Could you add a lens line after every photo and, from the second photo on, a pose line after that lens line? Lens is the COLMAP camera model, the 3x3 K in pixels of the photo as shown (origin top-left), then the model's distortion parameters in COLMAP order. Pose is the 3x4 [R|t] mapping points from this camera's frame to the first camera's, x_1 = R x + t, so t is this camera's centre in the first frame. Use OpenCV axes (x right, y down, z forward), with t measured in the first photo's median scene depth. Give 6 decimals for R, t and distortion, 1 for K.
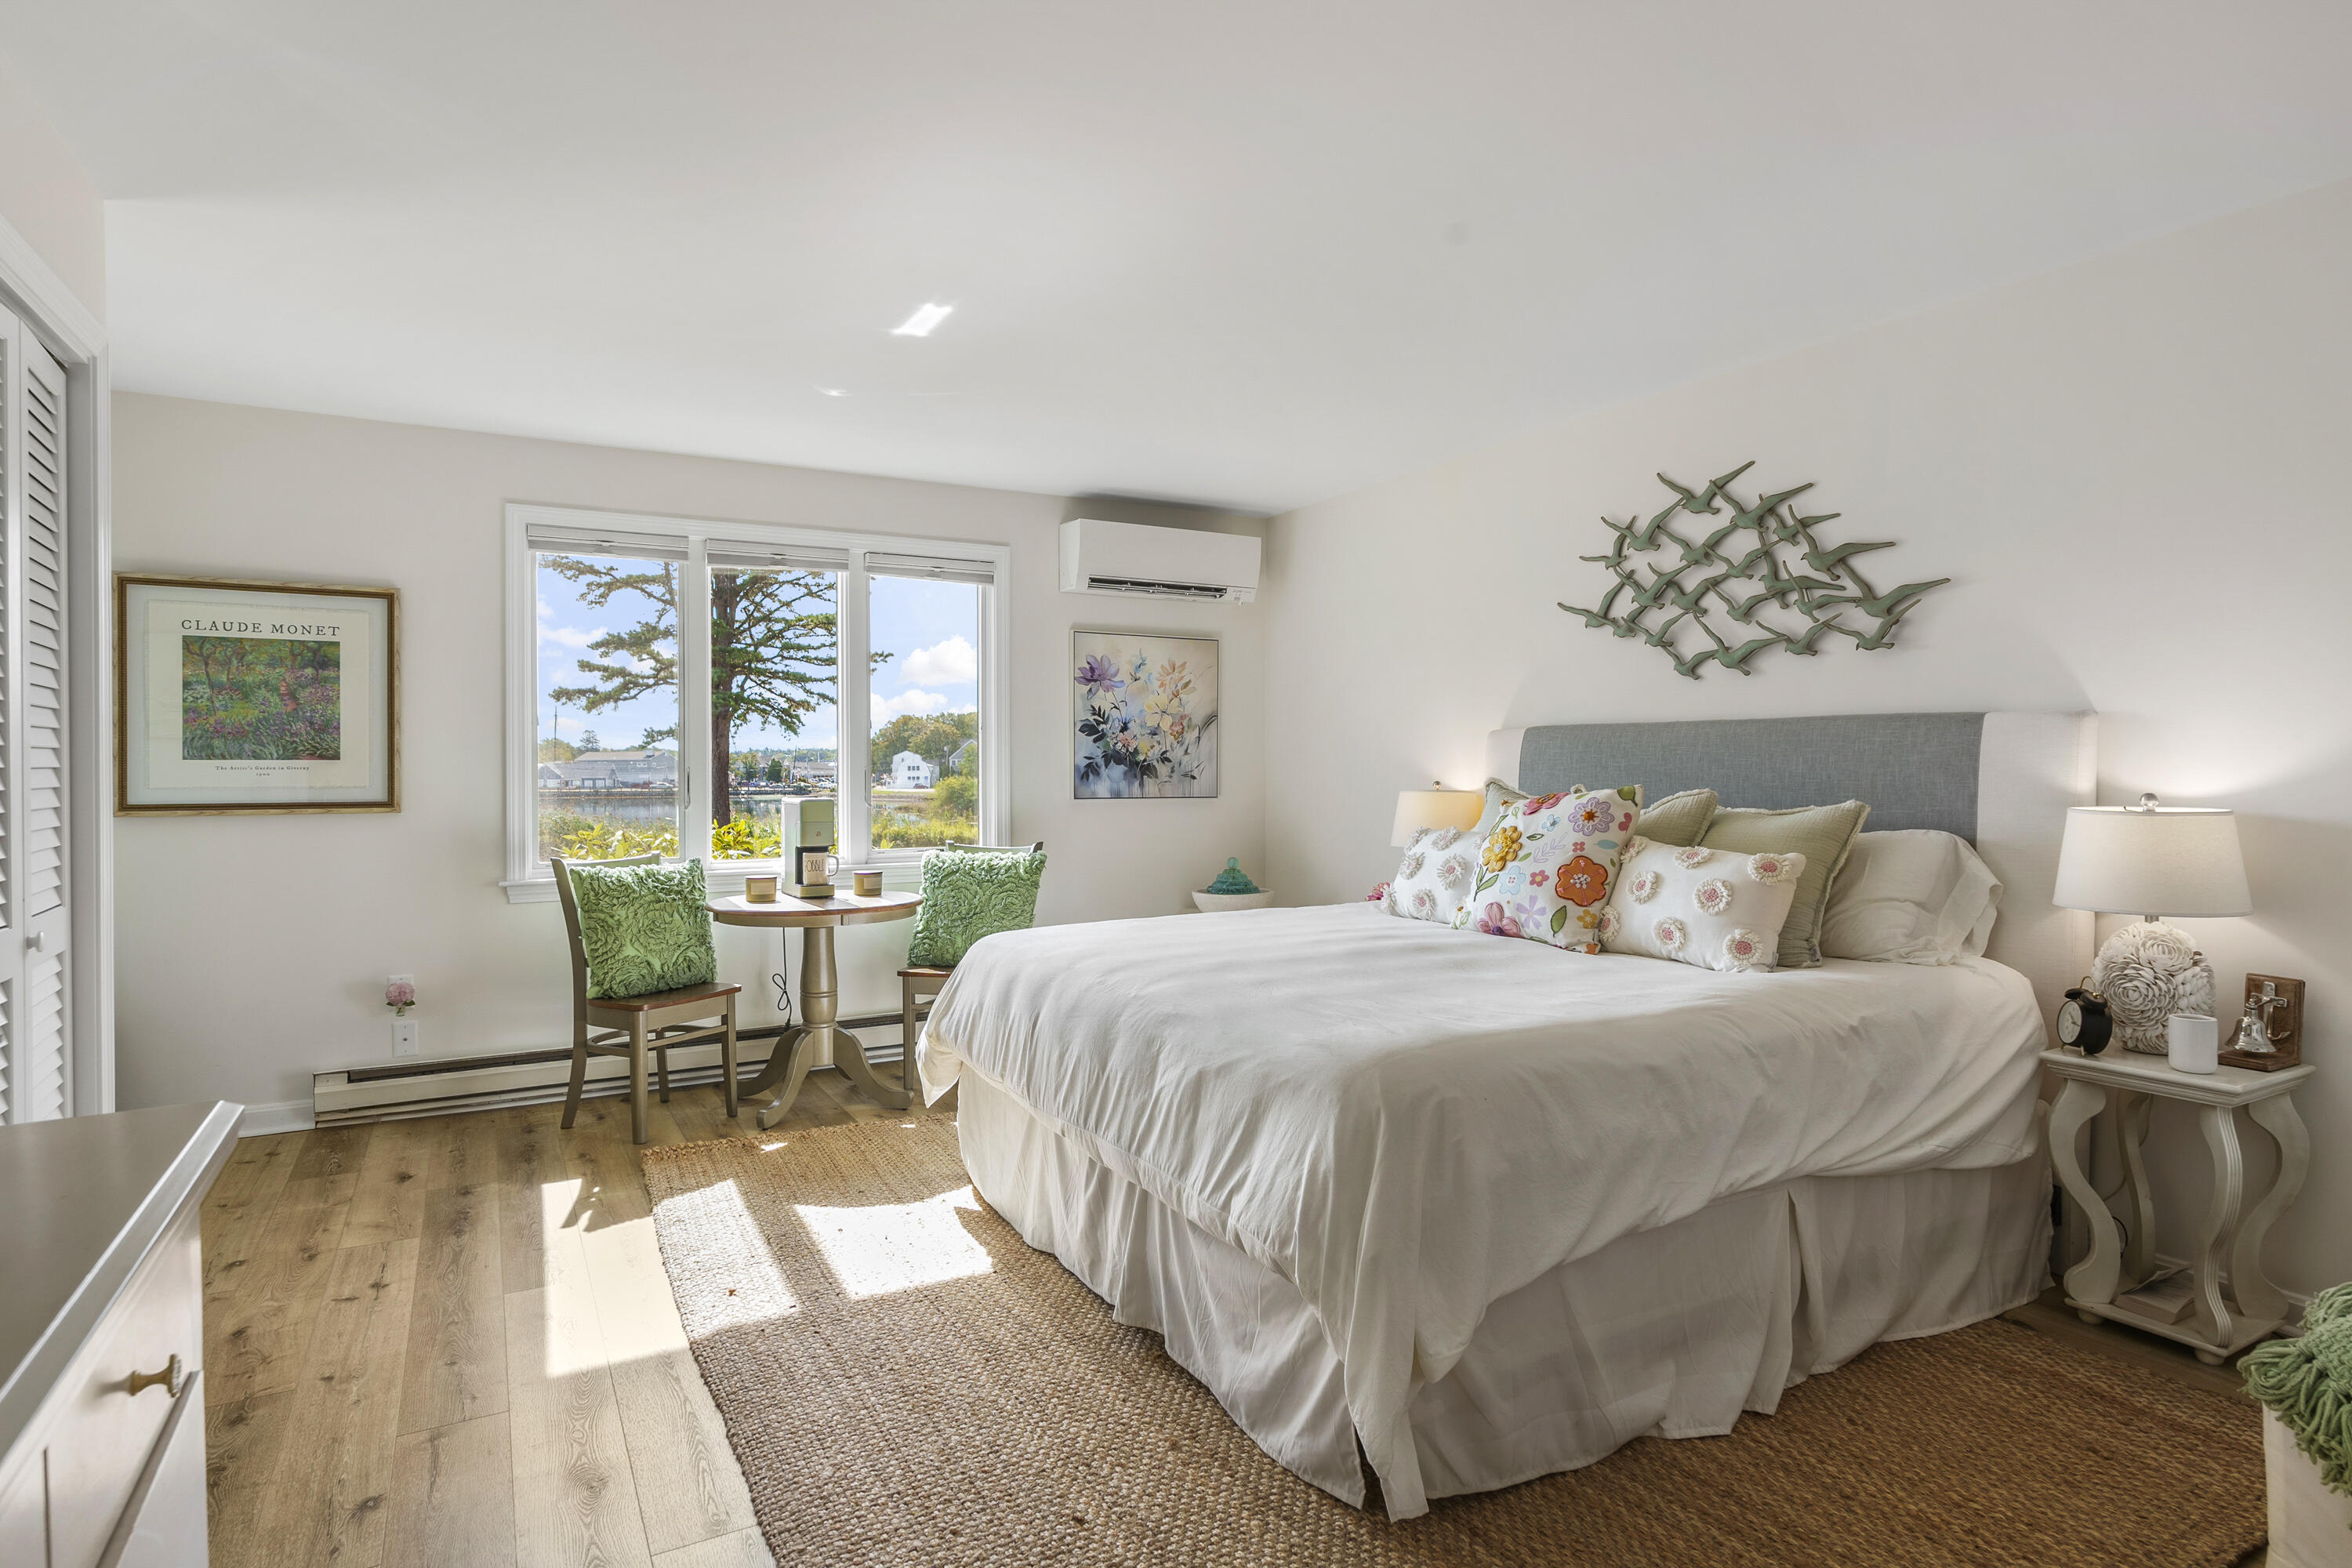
lens RADIAL K [[1244.8, 0, 1176.0], [0, 1244.8, 784.0], [0, 0, 1]] dist [0.000417, 0.000047]
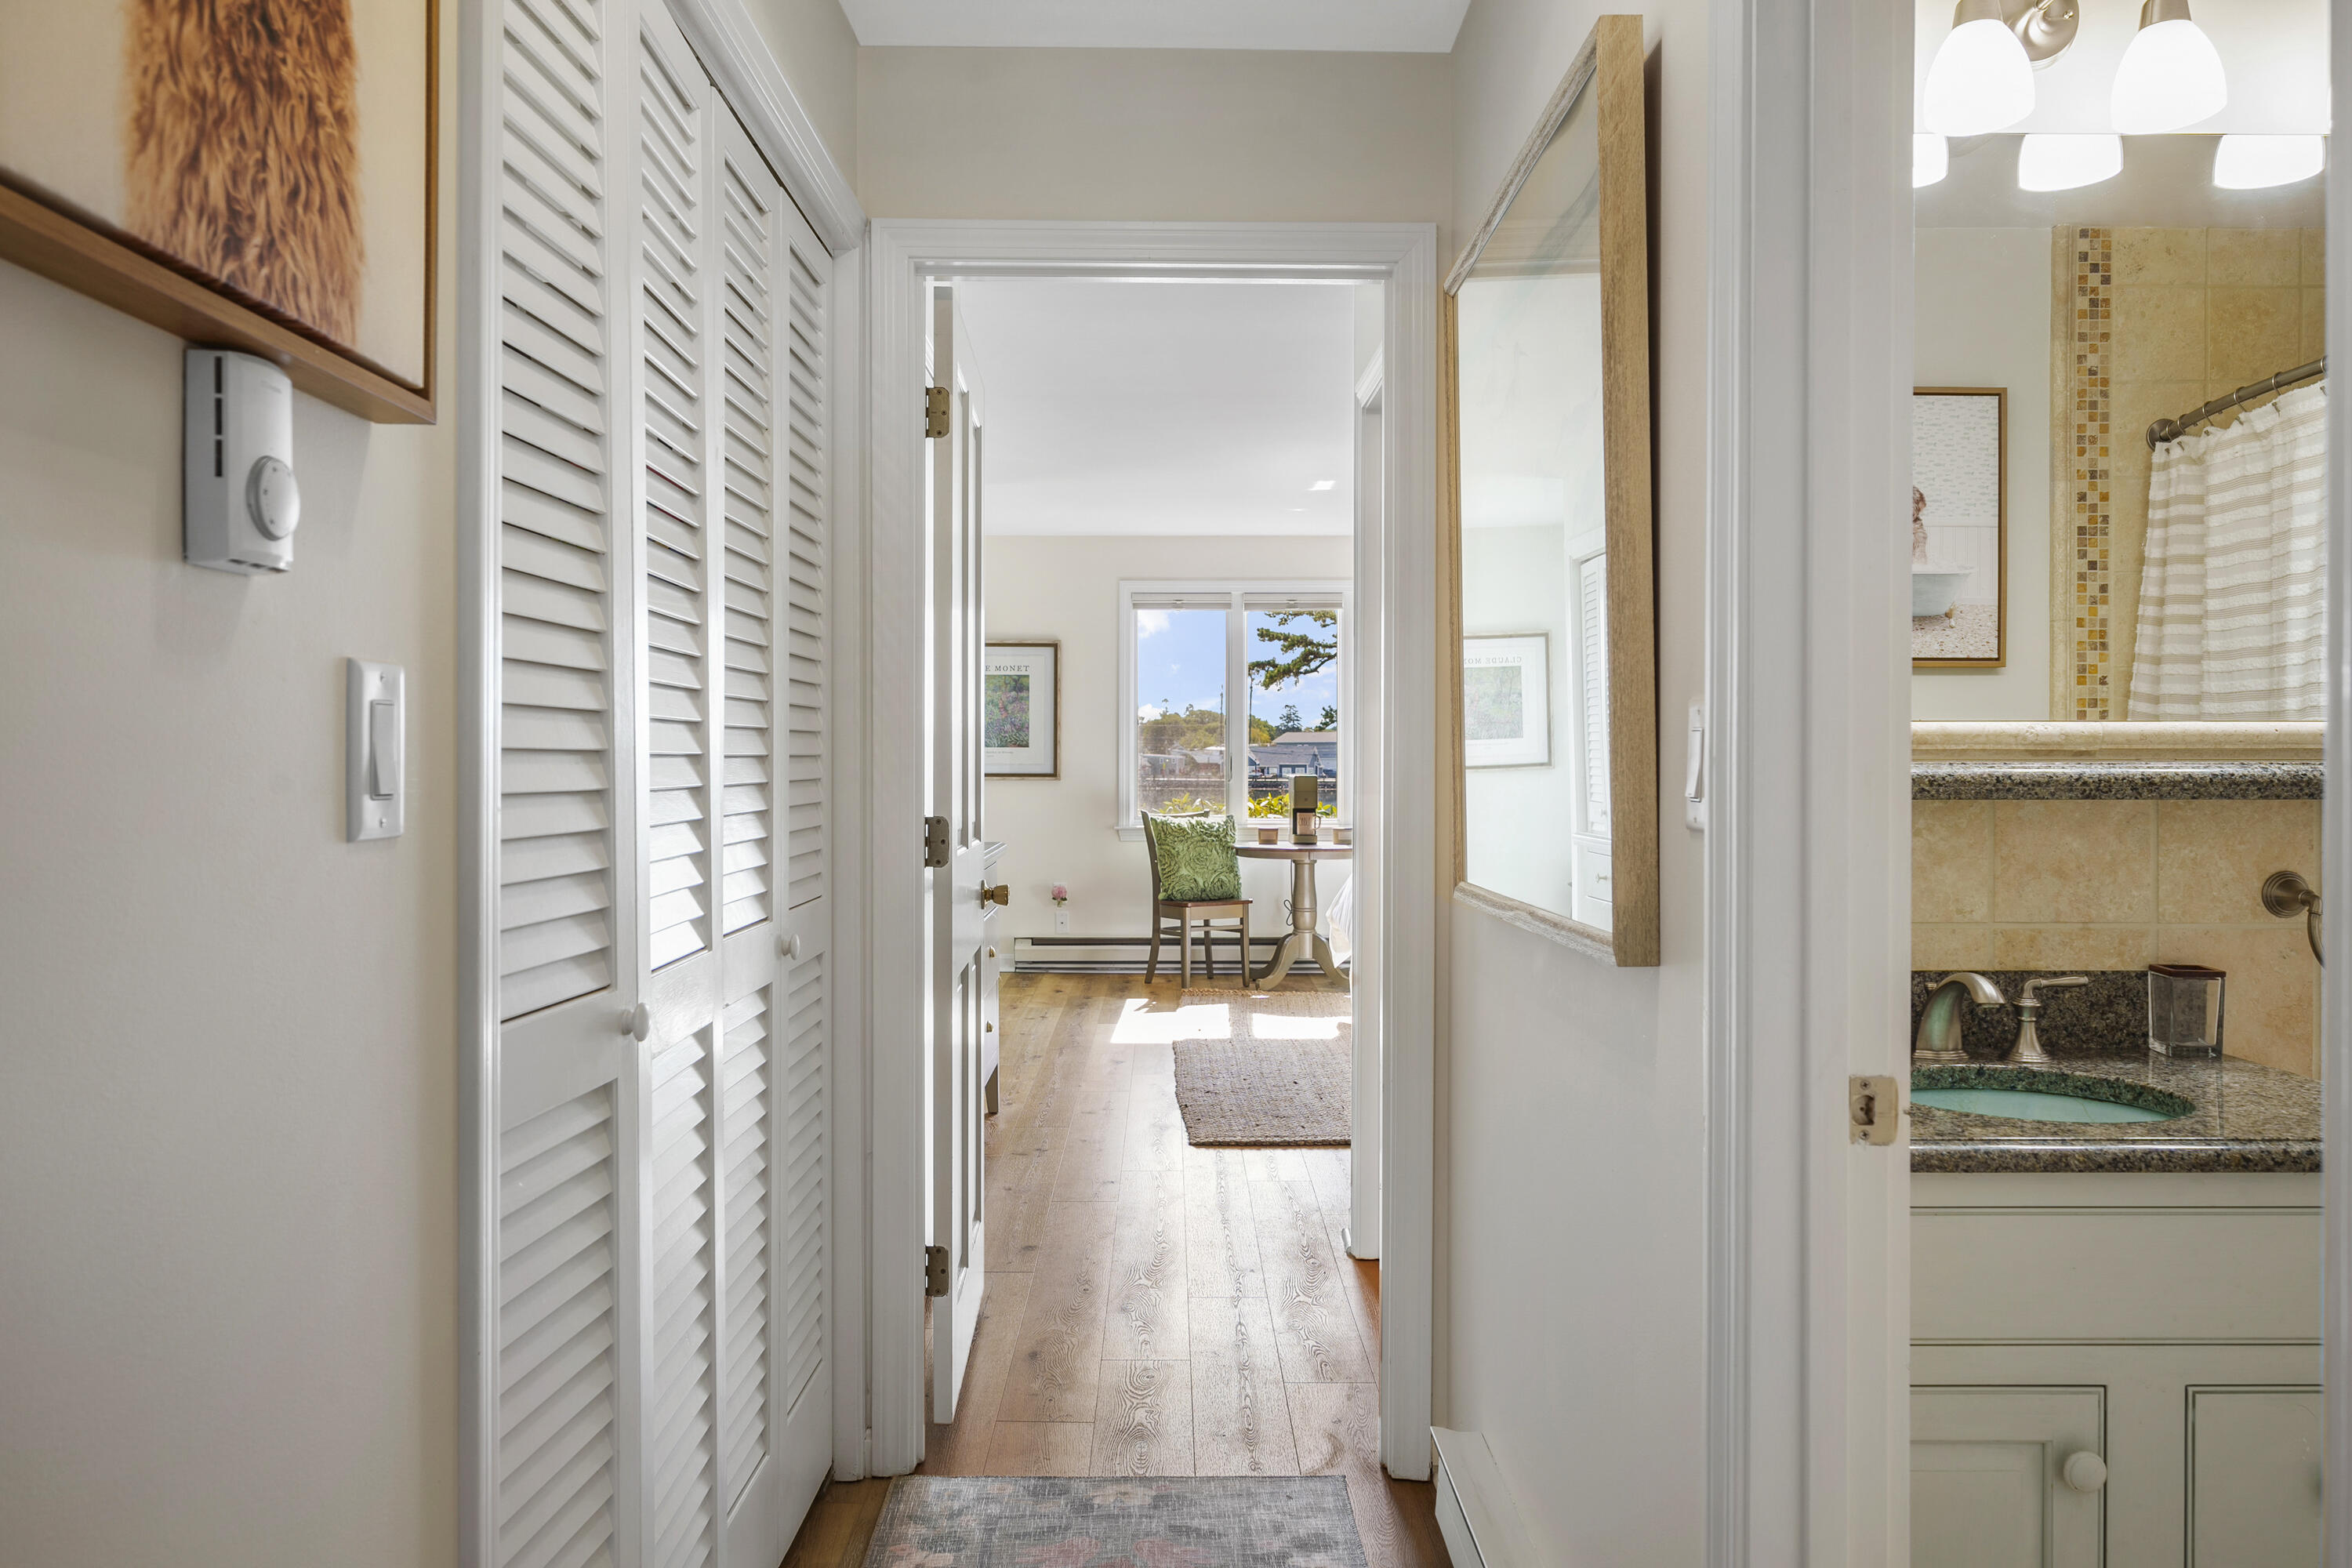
lens RADIAL K [[1740.1, 0, 1176.0], [0, 1740.1, 784.0], [0, 0, 1]] dist [-0.001284, -0.001453]
pose [[0.874604, 0.009619, -0.484742, 0.587364], [-0.007237, 0.999951, 0.006785, 0.010739], [0.484784, -0.002426, 0.874631, -0.877789]]
